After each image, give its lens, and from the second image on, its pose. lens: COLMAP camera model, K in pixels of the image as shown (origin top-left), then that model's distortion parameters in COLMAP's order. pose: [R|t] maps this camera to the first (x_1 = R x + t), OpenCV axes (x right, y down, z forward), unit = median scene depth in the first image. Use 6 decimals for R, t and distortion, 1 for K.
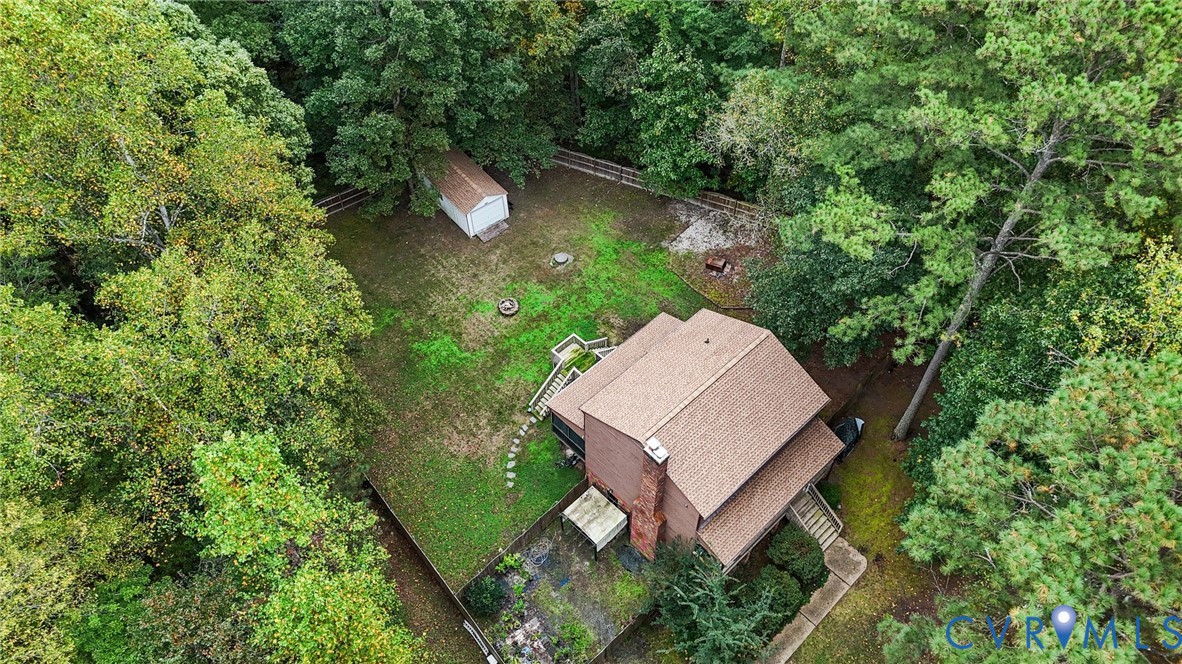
lens RADIAL K [[891.9, 0, 591.0], [0, 891.9, 332.0], [0, 0, 1]] dist [0.102736, -0.000393]
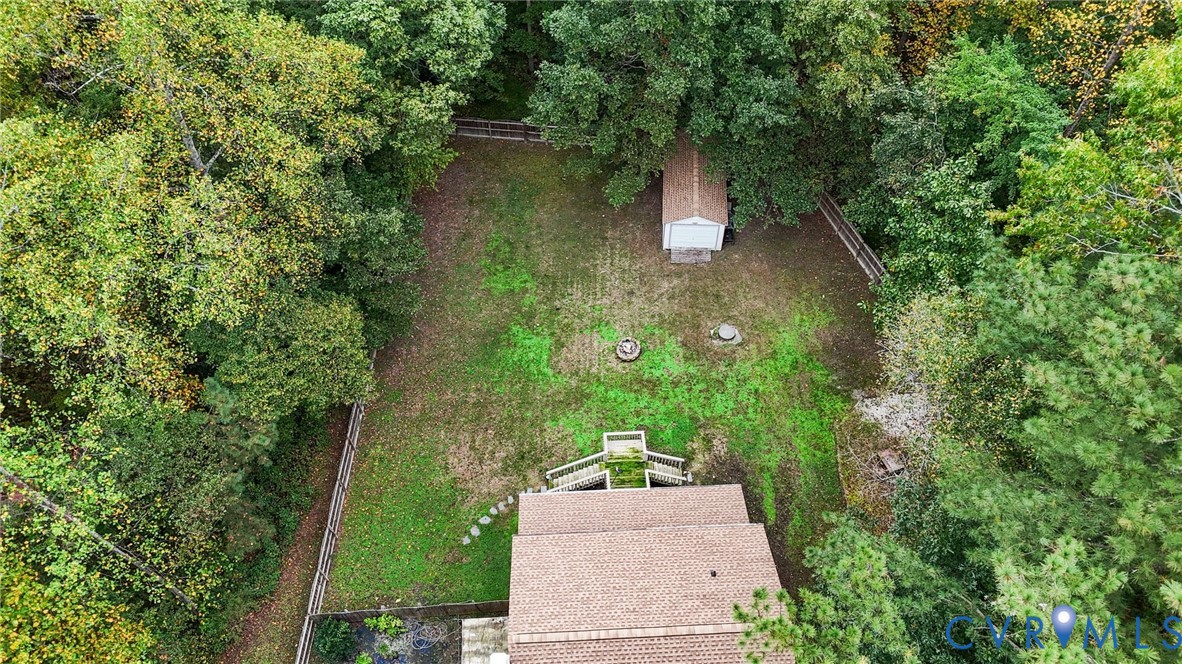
lens RADIAL K [[891.9, 0, 591.0], [0, 891.9, 332.0], [0, 0, 1]] dist [0.102736, -0.000393]
pose [[0.754399, 0.553139, -0.353439, 0.172472], [-0.514820, 0.832621, 0.204210, -0.205328], [0.407237, 0.027901, 0.912896, 0.270300]]
